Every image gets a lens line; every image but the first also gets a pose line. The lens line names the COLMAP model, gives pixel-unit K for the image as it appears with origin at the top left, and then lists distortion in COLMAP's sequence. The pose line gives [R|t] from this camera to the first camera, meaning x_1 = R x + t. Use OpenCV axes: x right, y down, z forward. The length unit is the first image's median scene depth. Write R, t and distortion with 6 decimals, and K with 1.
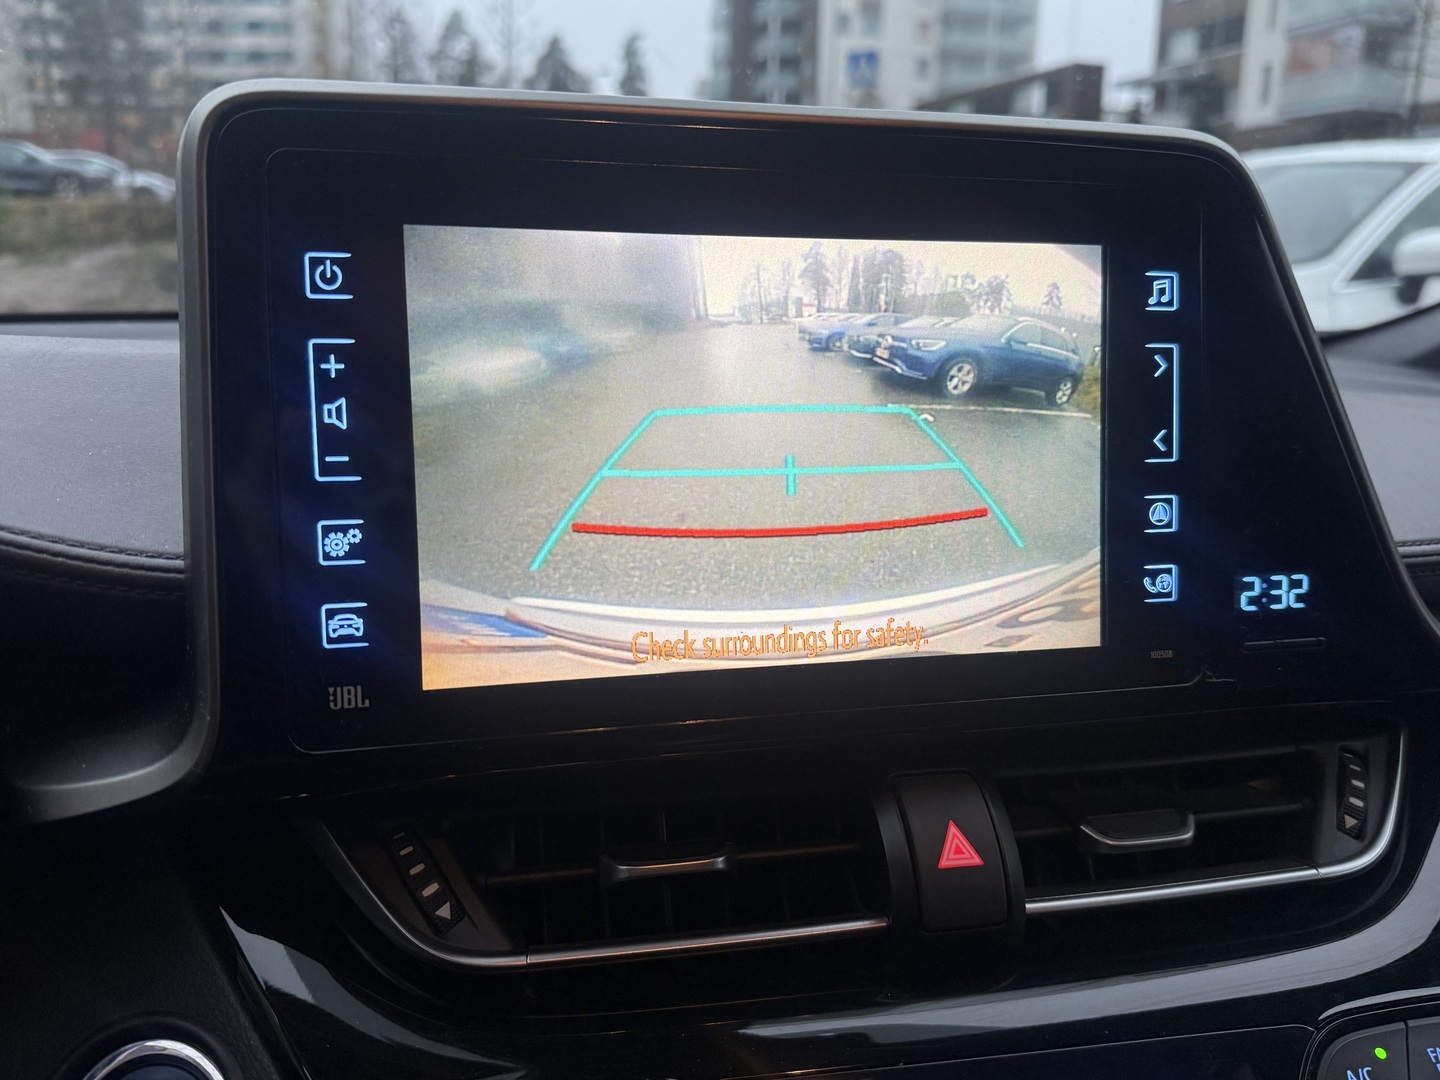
lens RADIAL K [[1135.1, 0, 715.8], [0, 1135.1, 553.5], [0, 0, 1]] dist [0.011000, -0.043269]
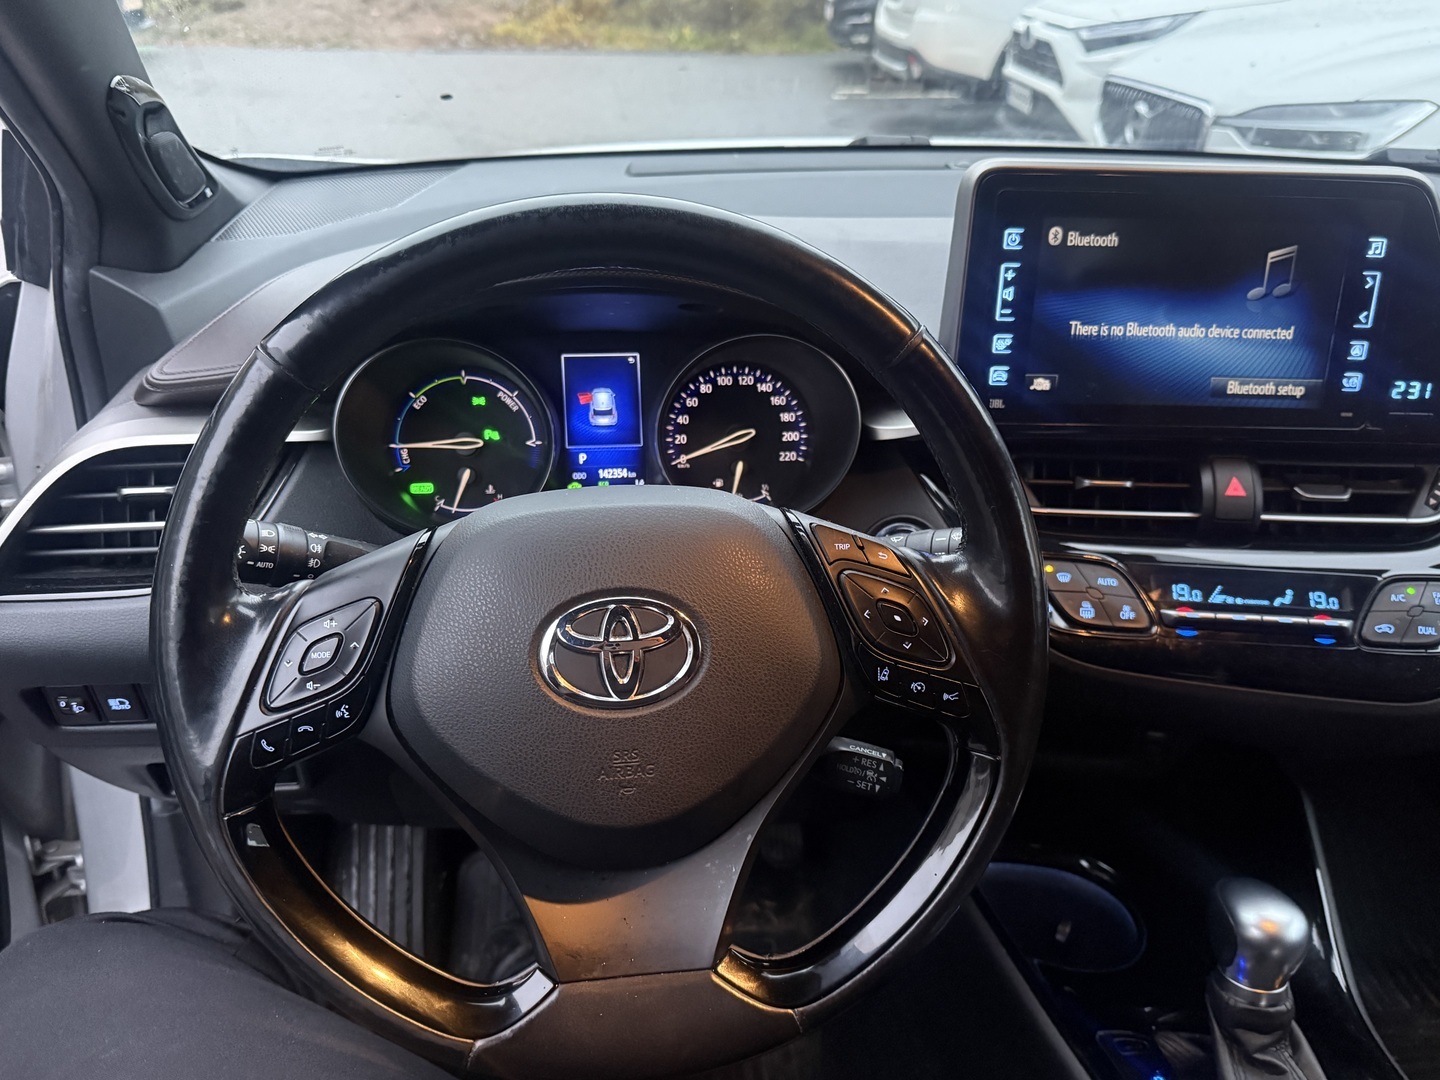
lens RADIAL K [[1135.1, 0, 711.3], [0, 1135.1, 525.0], [0, 0, 1]] dist [0.011000, -0.043269]
pose [[0.972698, 0.107562, -0.205641, -0.335573], [-0.058046, 0.970702, 0.233171, -0.146269], [0.224696, -0.214868, 0.950444, -1.432402]]
